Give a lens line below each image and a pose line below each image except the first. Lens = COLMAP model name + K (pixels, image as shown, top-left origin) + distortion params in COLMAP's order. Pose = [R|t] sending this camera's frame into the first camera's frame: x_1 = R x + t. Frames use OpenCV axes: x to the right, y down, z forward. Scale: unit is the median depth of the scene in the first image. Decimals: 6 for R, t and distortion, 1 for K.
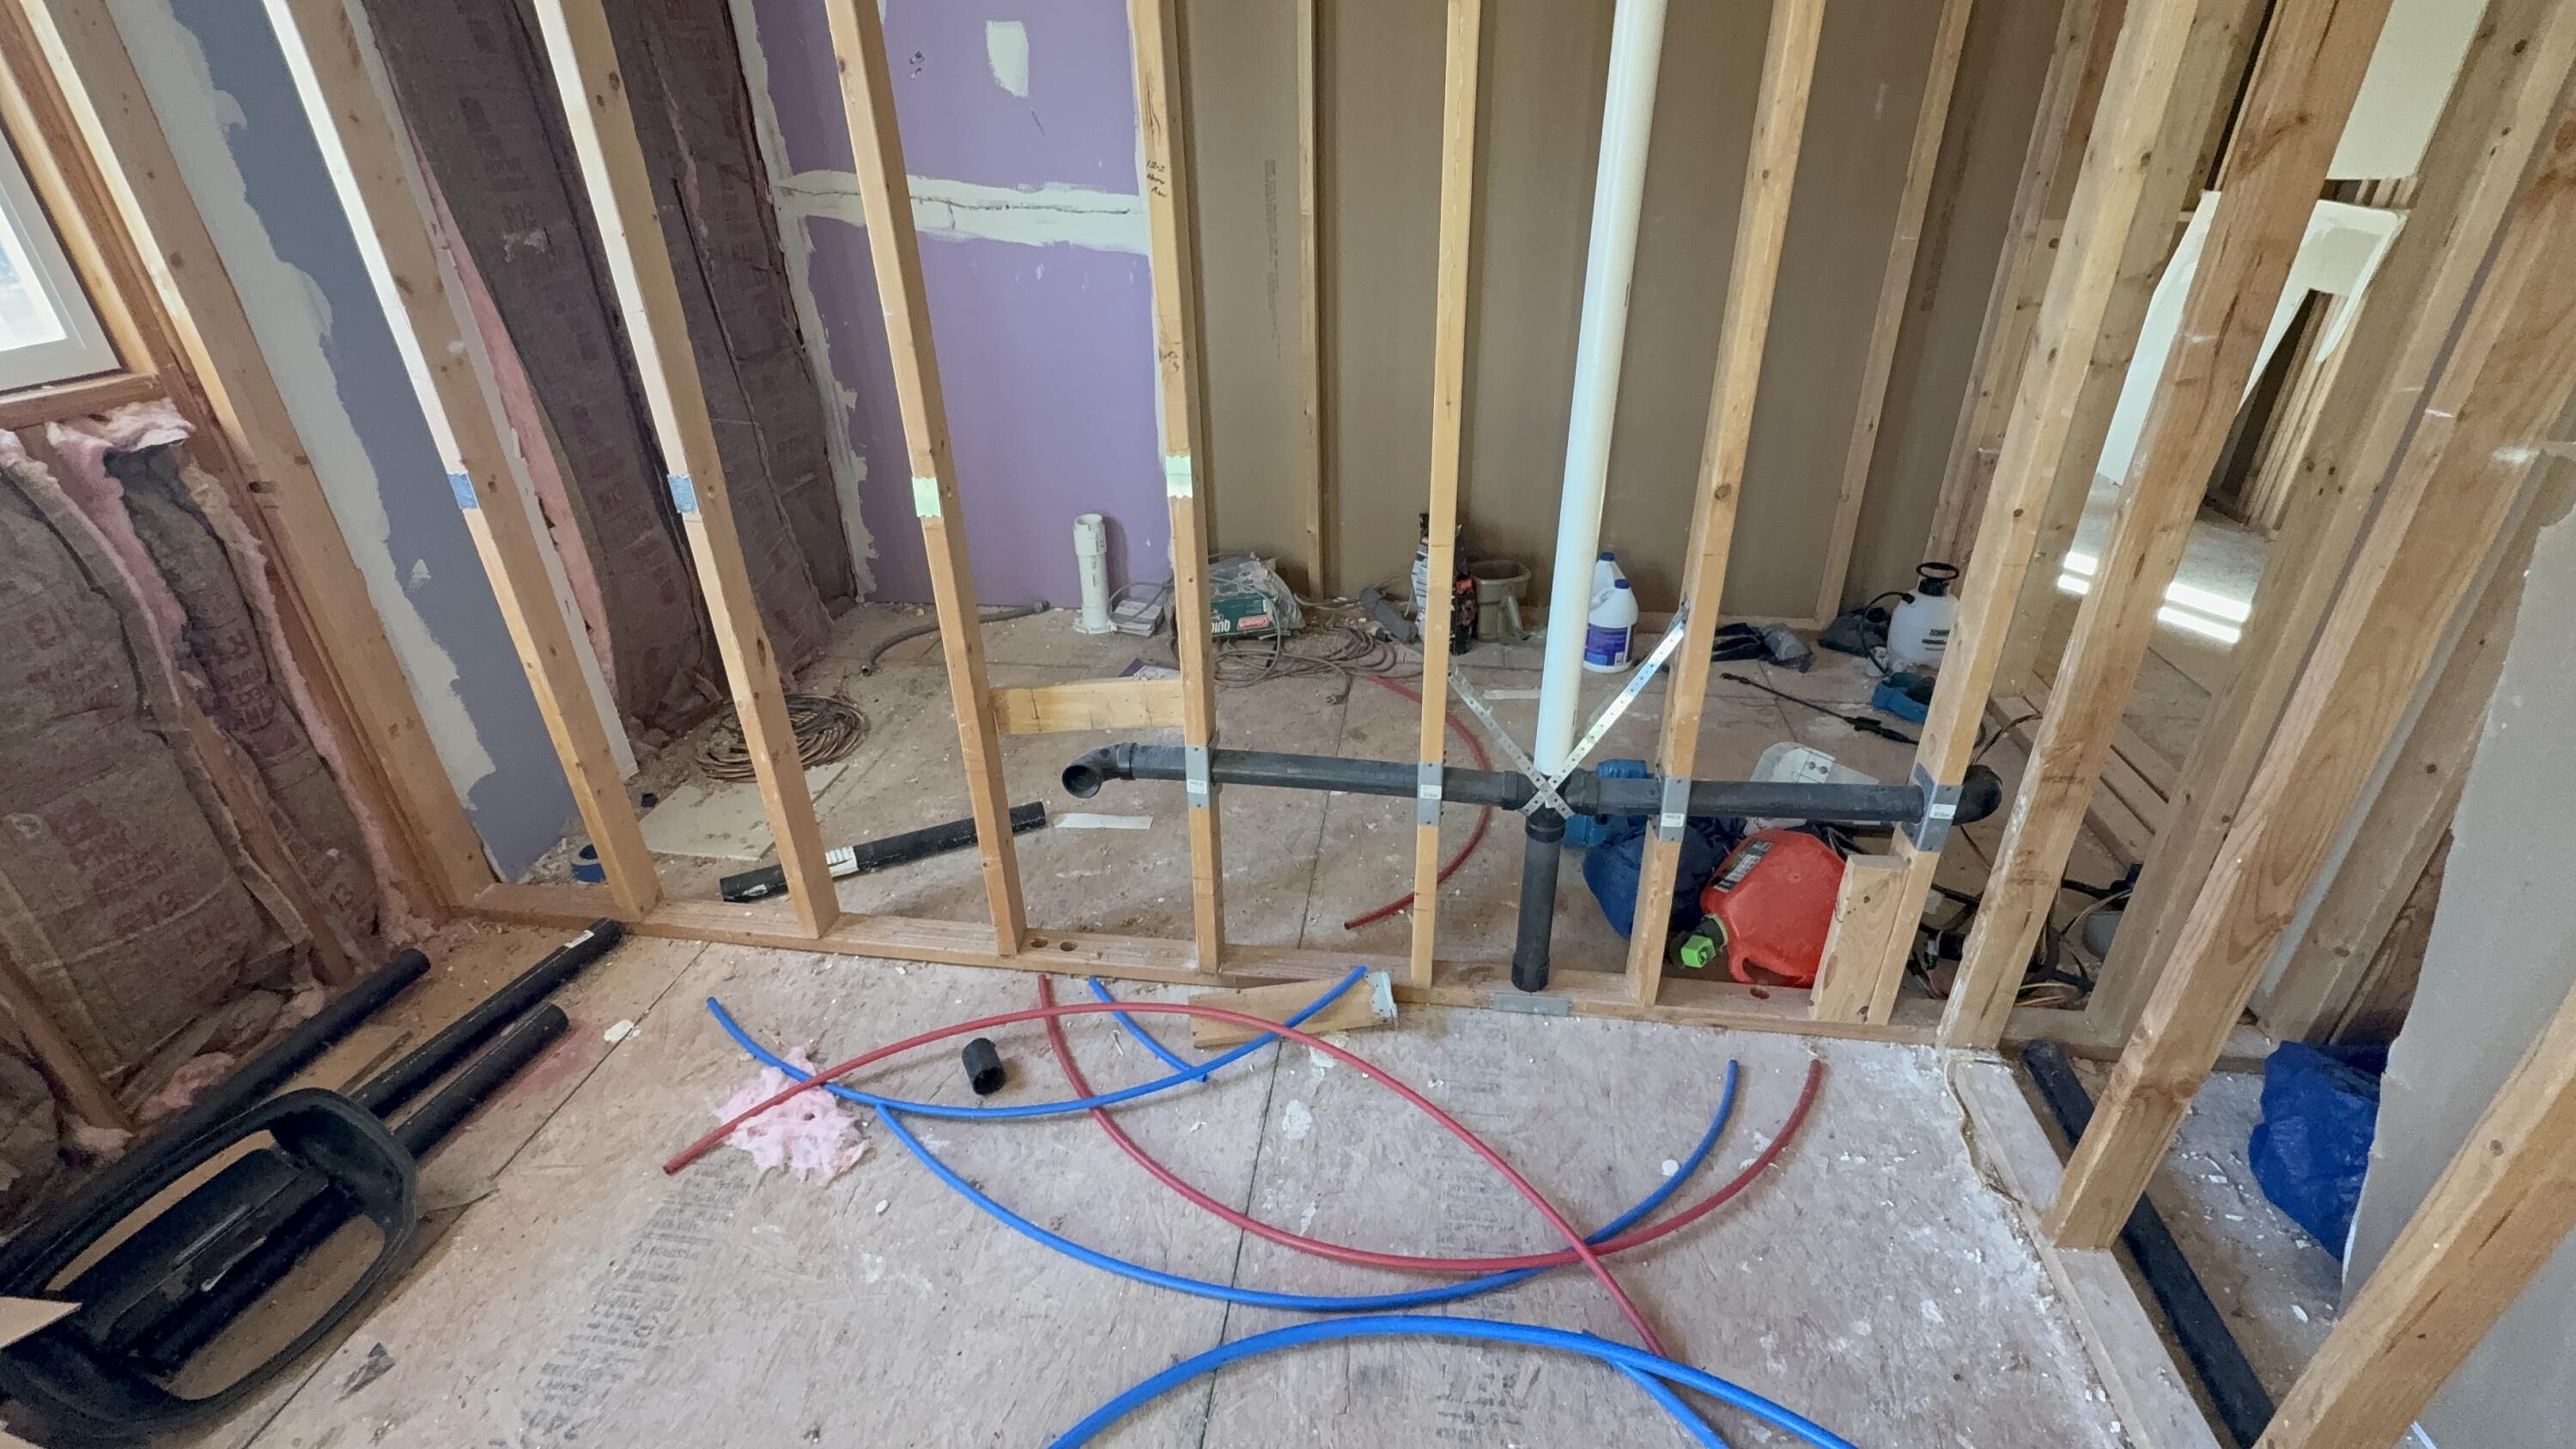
lens RADIAL K [[1129.6, 0, 1289.4], [0, 1129.6, 719.3], [0, 0, 1]] dist [-0.000046, 0.000124]
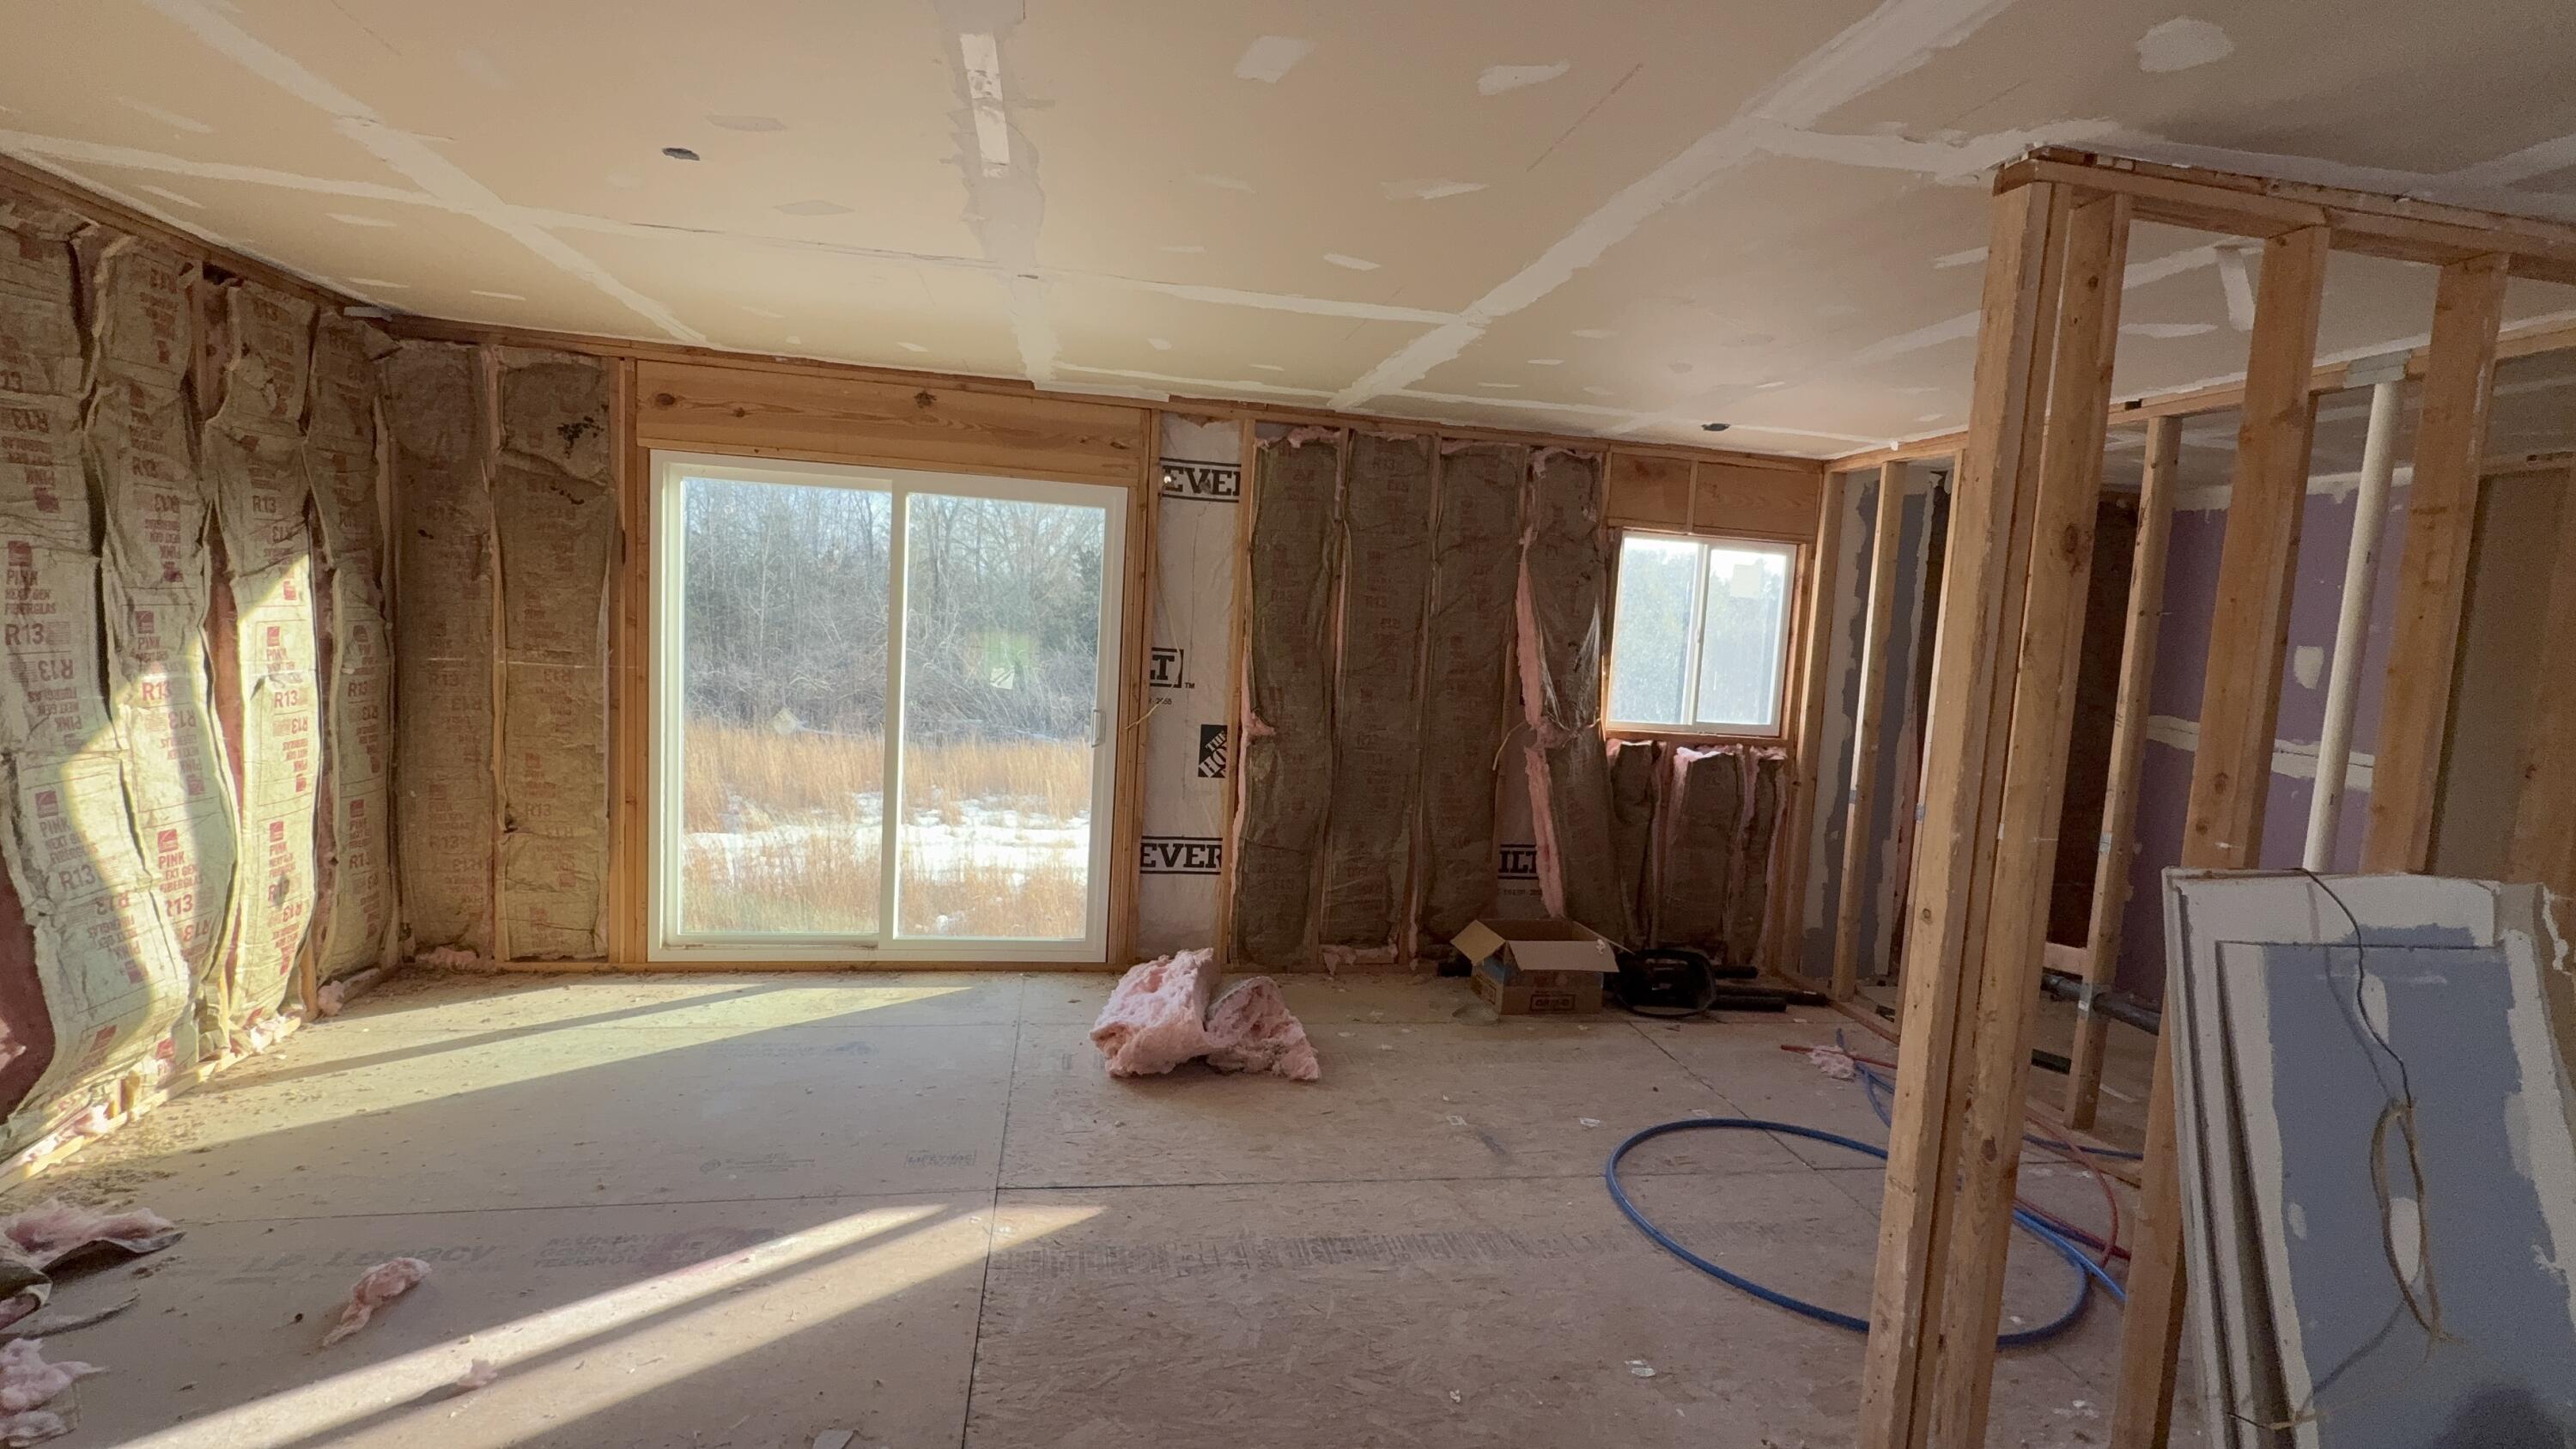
lens RADIAL K [[1129.6, 0, 1289.4], [0, 1129.6, 719.3], [0, 0, 1]] dist [-0.000046, 0.000124]
pose [[0.315586, 0.122904, -0.940904, 1.289356], [-0.507062, 0.859973, -0.057740, 0.454124], [0.802055, 0.495319, 0.333716, -1.000917]]
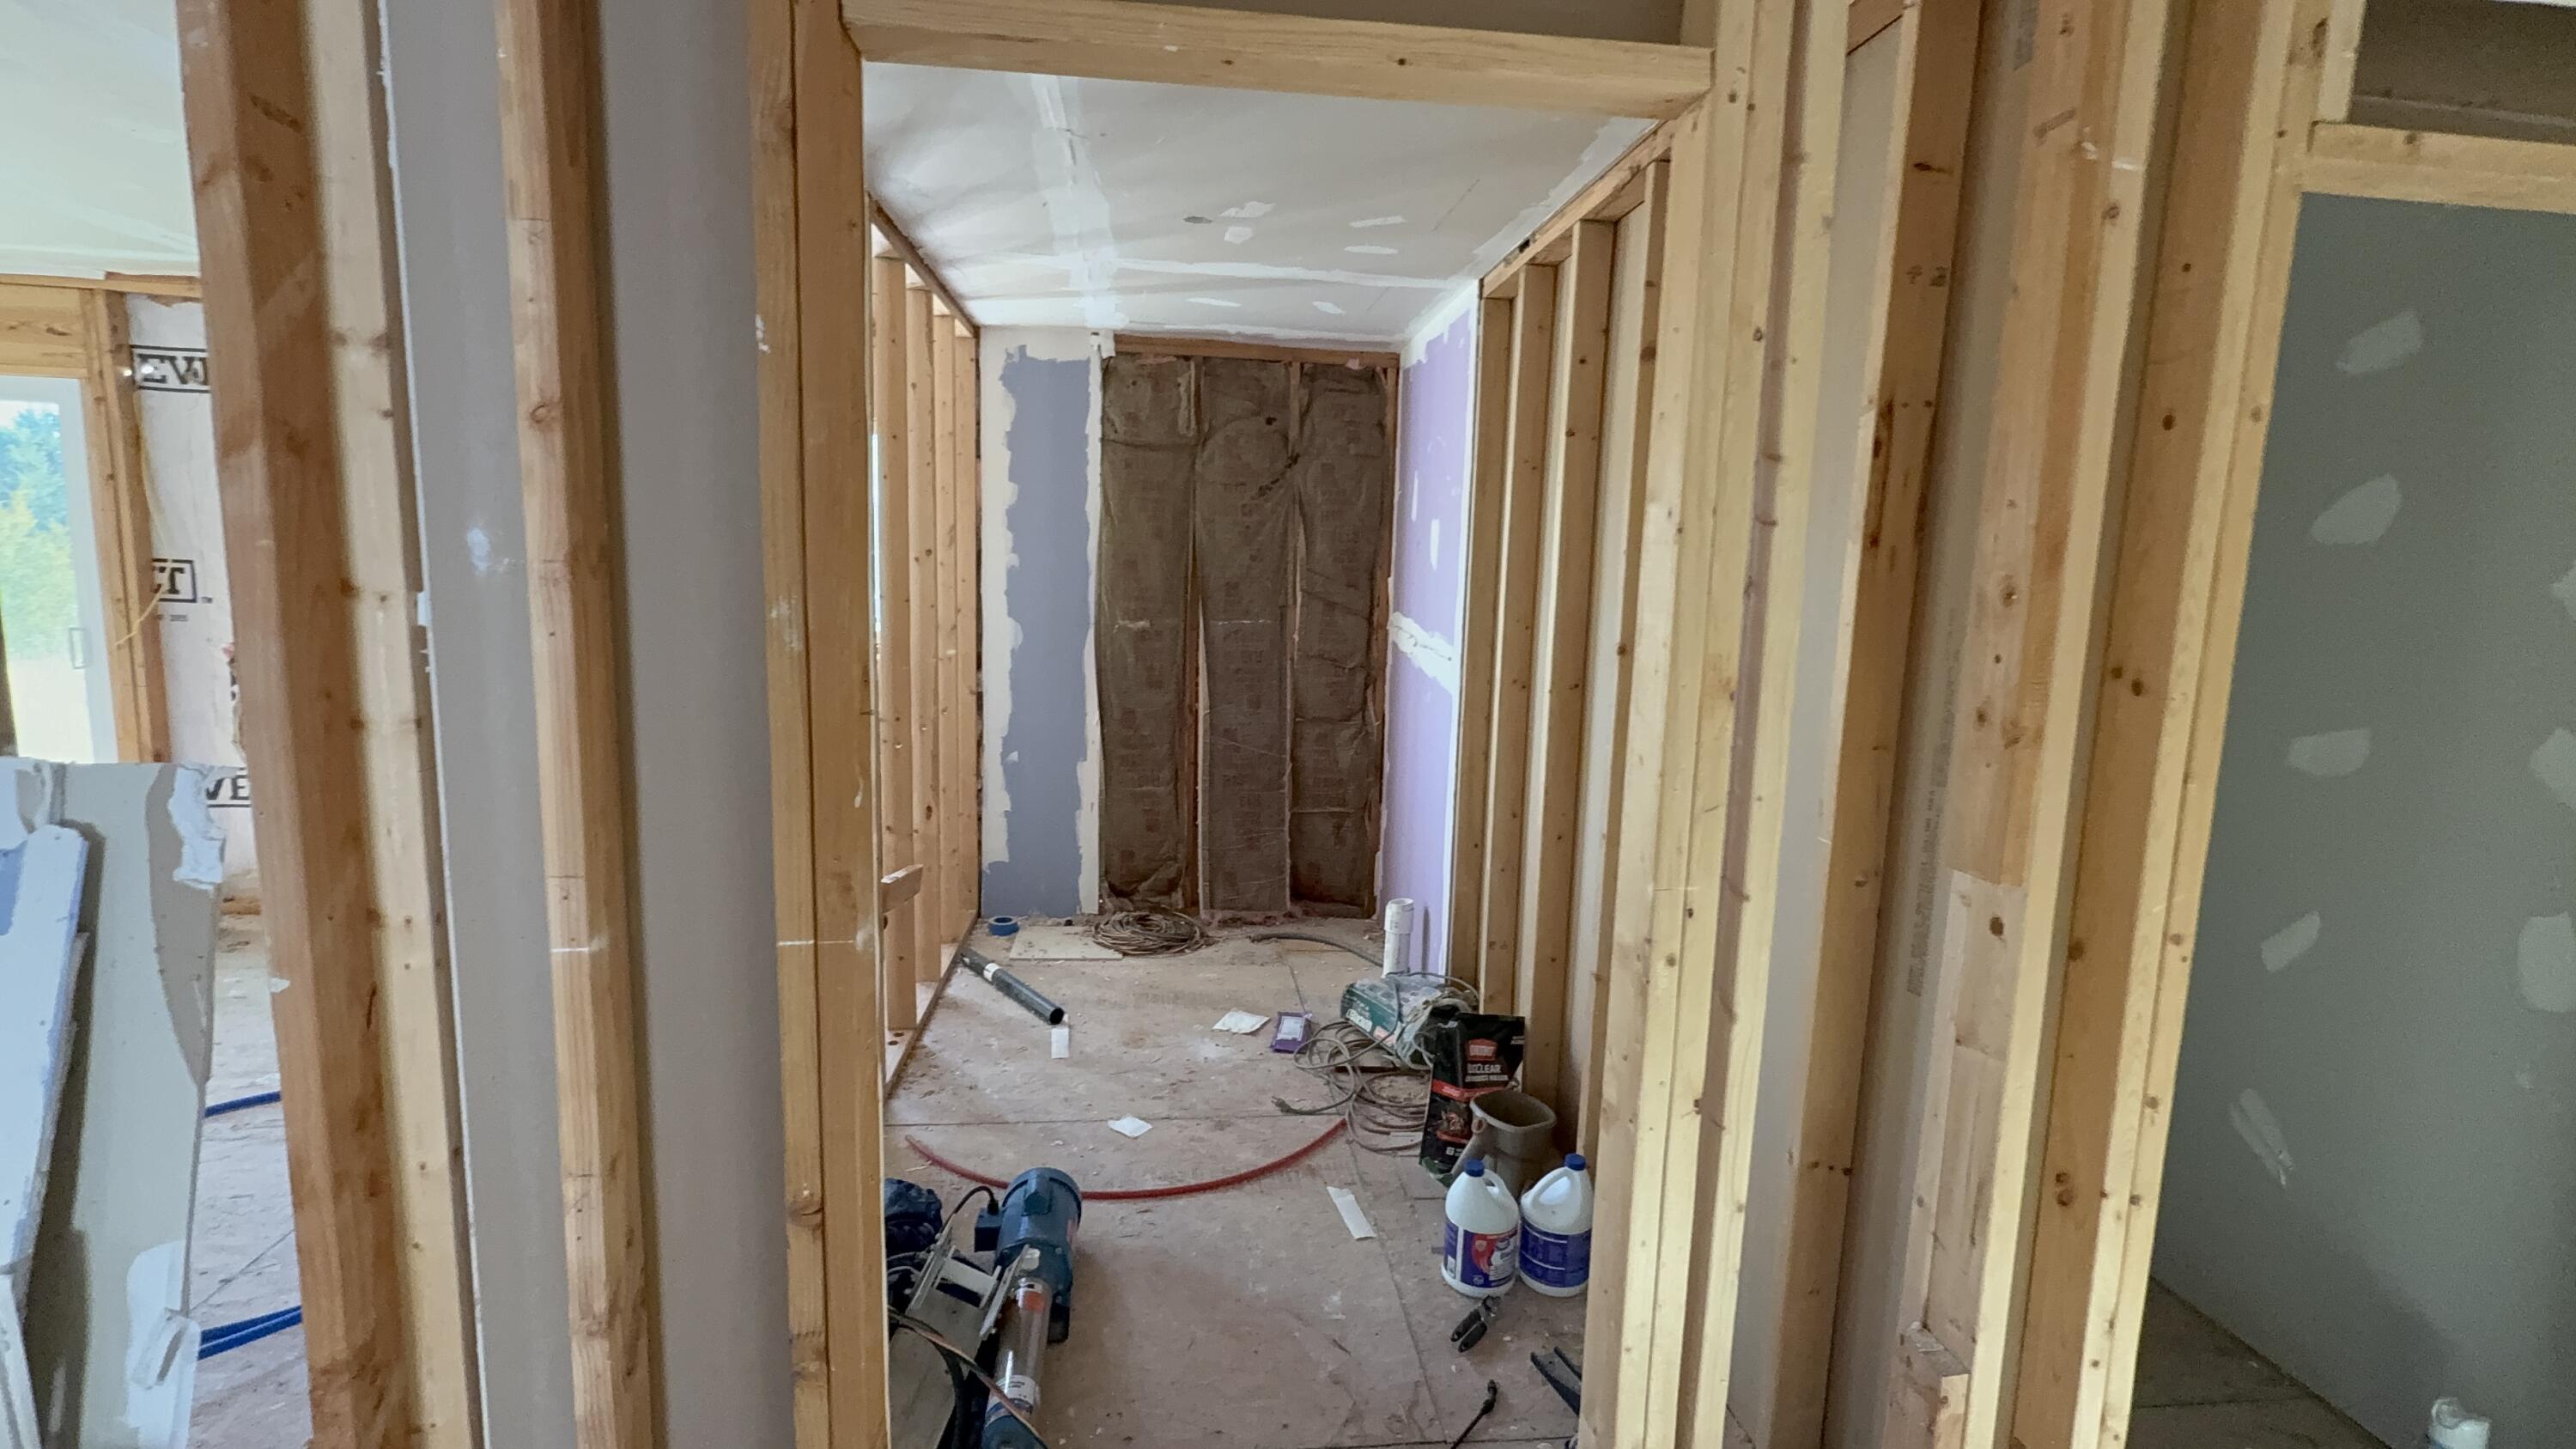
lens RADIAL K [[1129.6, 0, 1289.4], [0, 1129.6, 719.3], [0, 0, 1]] dist [-0.000046, 0.000124]
pose [[0.237450, 0.150400, -0.959686, 1.593242], [-0.492502, 0.870190, 0.014517, -0.557419], [0.837293, 0.469200, 0.280699, 0.953140]]
